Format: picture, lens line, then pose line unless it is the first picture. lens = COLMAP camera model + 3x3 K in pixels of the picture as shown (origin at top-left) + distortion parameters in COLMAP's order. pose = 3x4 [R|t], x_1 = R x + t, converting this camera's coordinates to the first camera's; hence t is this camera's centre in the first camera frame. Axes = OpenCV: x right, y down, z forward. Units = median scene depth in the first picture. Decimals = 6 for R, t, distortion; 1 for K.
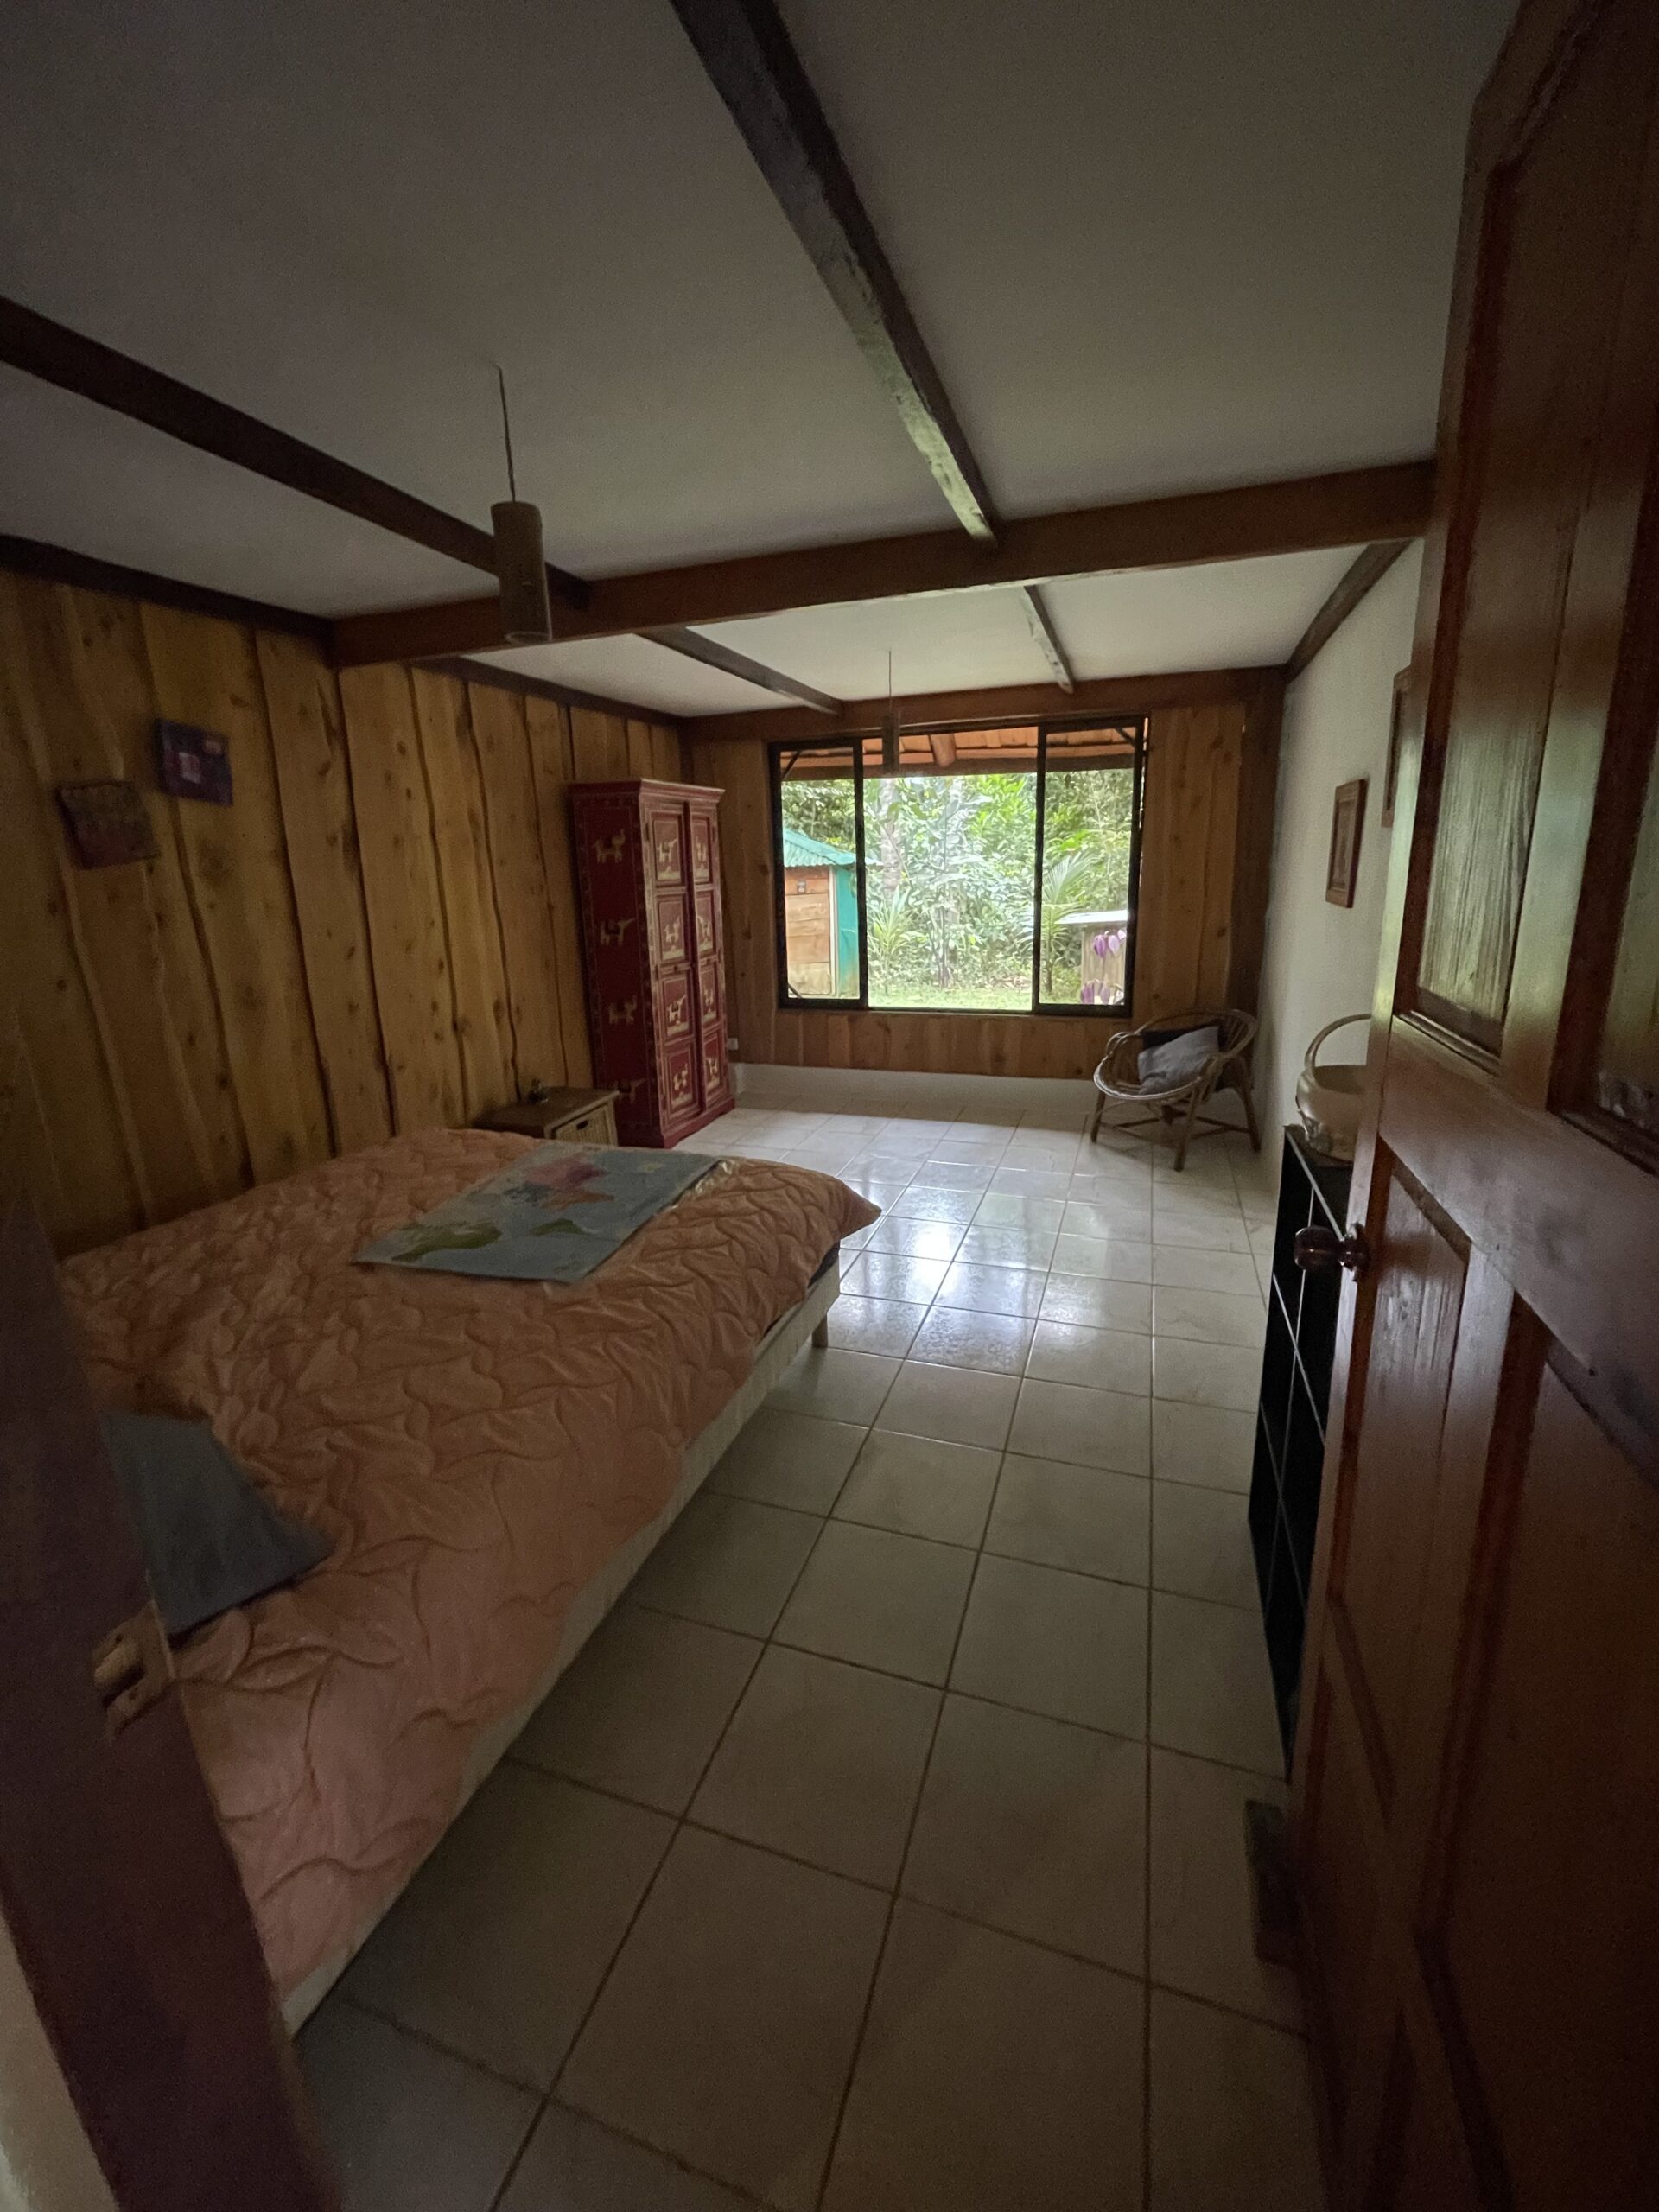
lens RADIAL K [[899.7, 0, 829.3], [0, 899.7, 1098.4], [0, 0, 1]] dist [-0.002136, 0.000632]
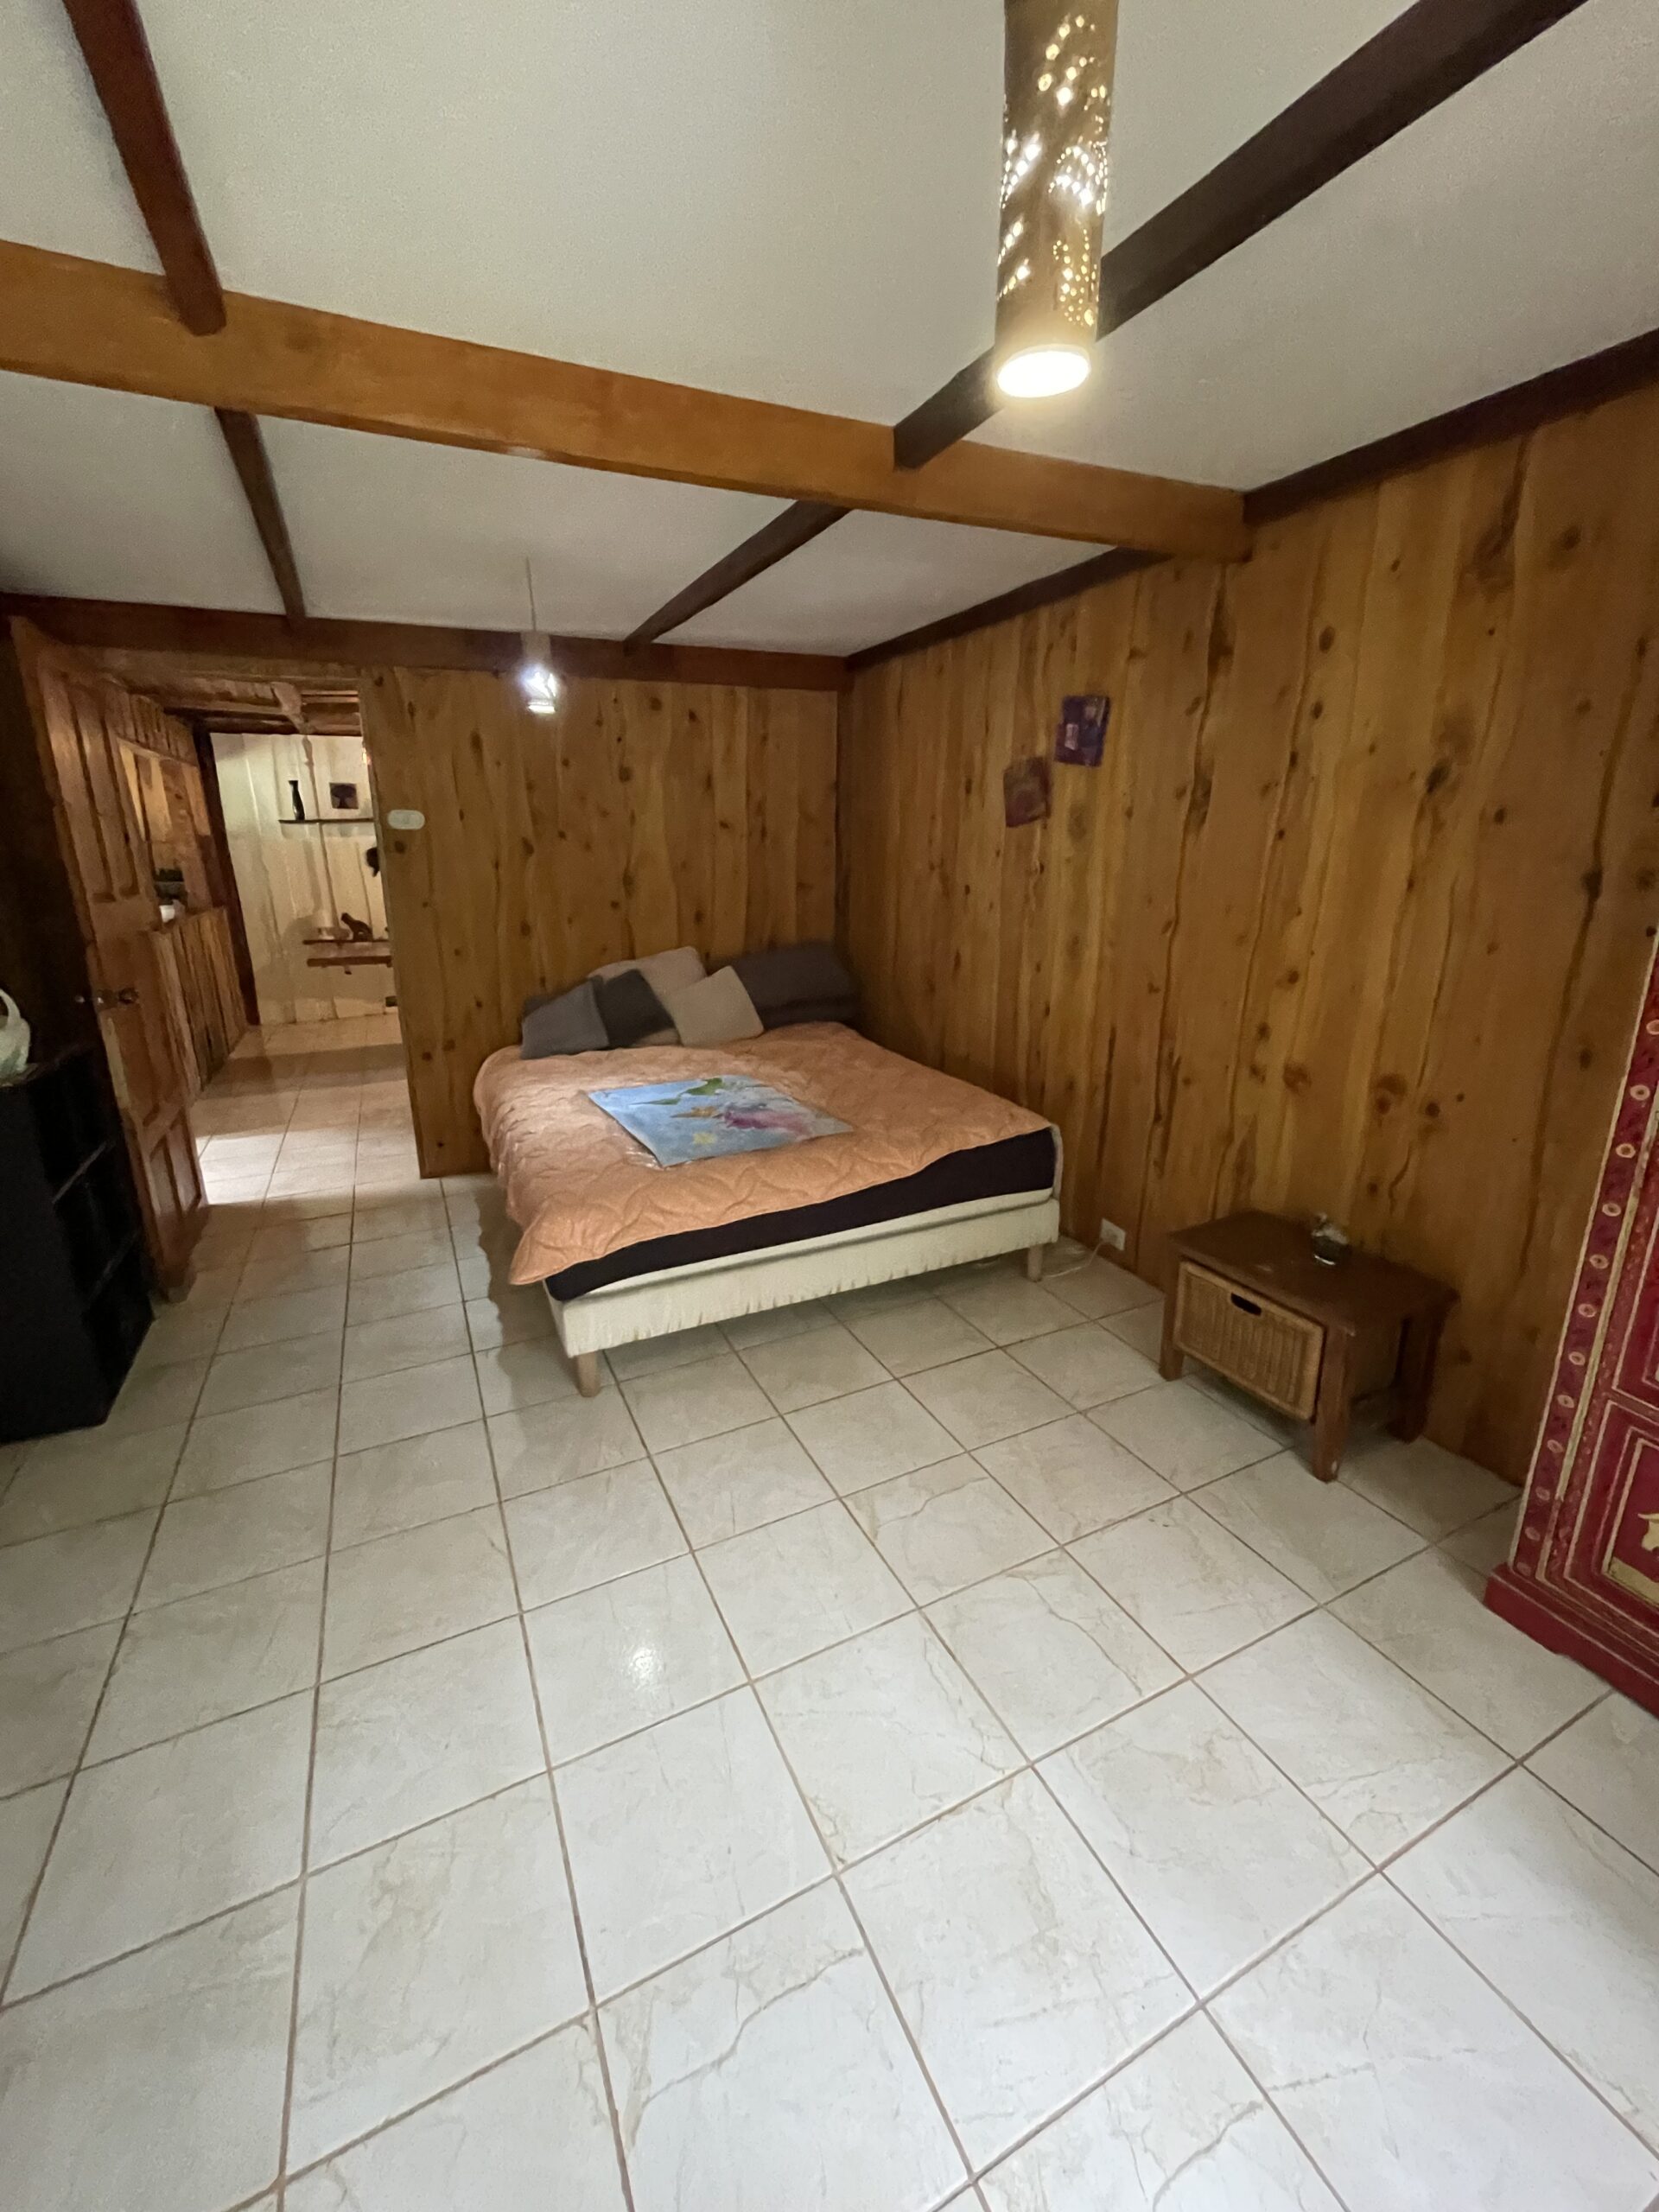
lens RADIAL K [[899.7, 0, 825.9], [0, 899.7, 1096.0], [0, 0, 1]] dist [-0.002136, 0.000632]
pose [[-0.707895, 0.235093, -0.666046, 0.370874], [-0.145563, 0.874182, 0.463267, -0.455908], [0.691156, 0.424896, -0.584608, 1.654035]]
